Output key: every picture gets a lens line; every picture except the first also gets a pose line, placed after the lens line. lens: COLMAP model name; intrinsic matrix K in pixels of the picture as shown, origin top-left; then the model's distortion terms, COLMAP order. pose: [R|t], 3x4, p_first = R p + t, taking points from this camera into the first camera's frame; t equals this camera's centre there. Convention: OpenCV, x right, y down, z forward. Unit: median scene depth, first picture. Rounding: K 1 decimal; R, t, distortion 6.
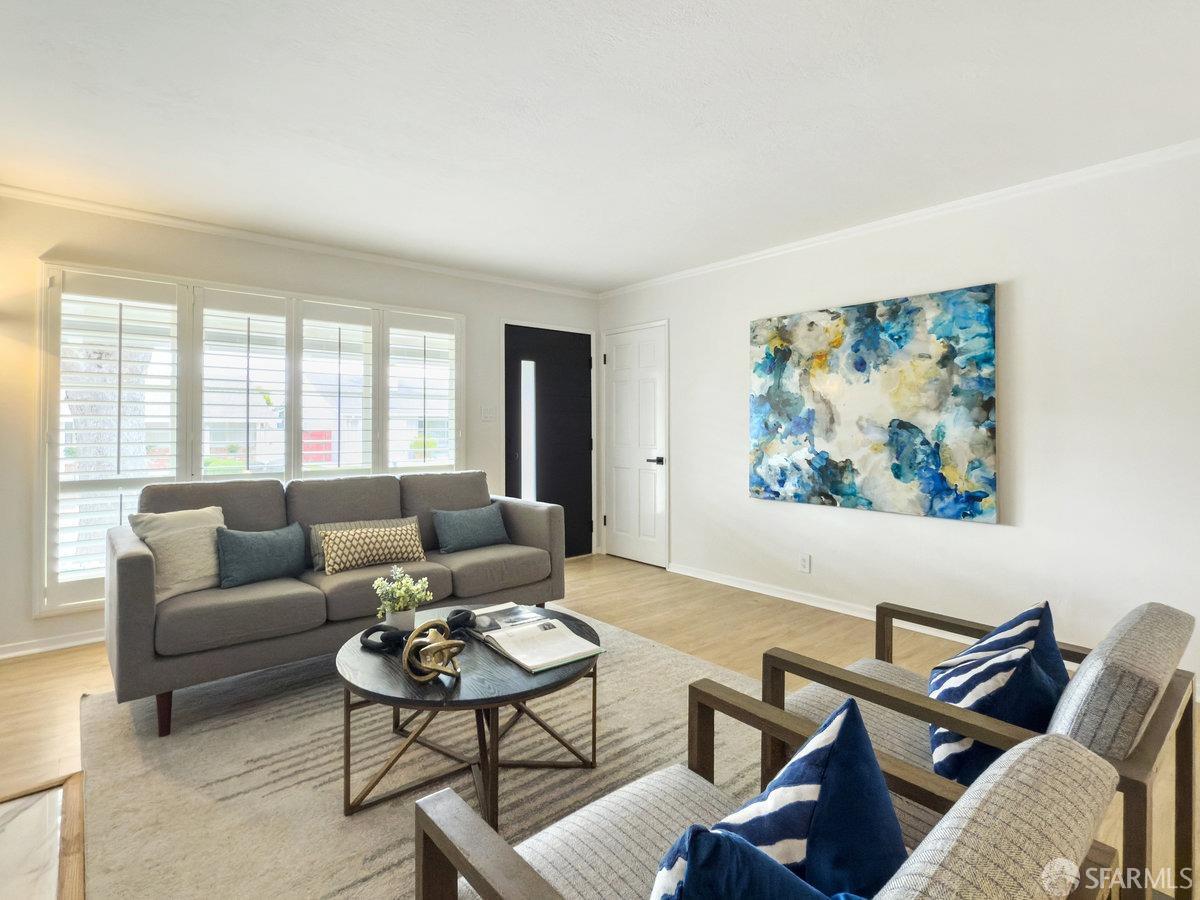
lens RADIAL K [[603.7, 0, 608.9], [0, 603.7, 418.0], [0, 0, 1]] dist [-0.004865, -0.000210]
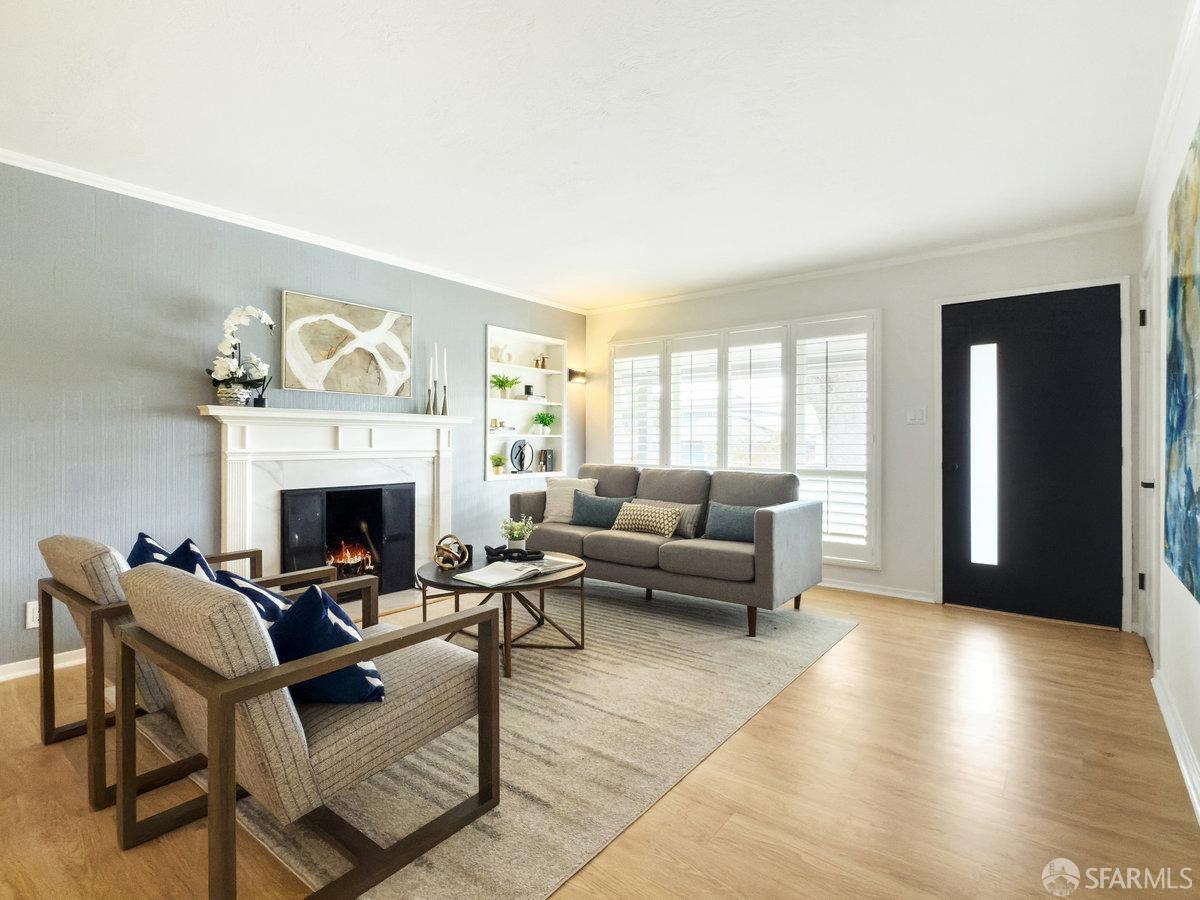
lens RADIAL K [[603.7, 0, 600.0], [0, 603.7, 446.4], [0, 0, 1]] dist [-0.004865, -0.000210]
pose [[0.195946, 0.006120, -0.980596, 0.713299], [0.011614, 0.999896, 0.008562, 0.030300], [0.980546, -0.013066, 0.195855, 0.507717]]
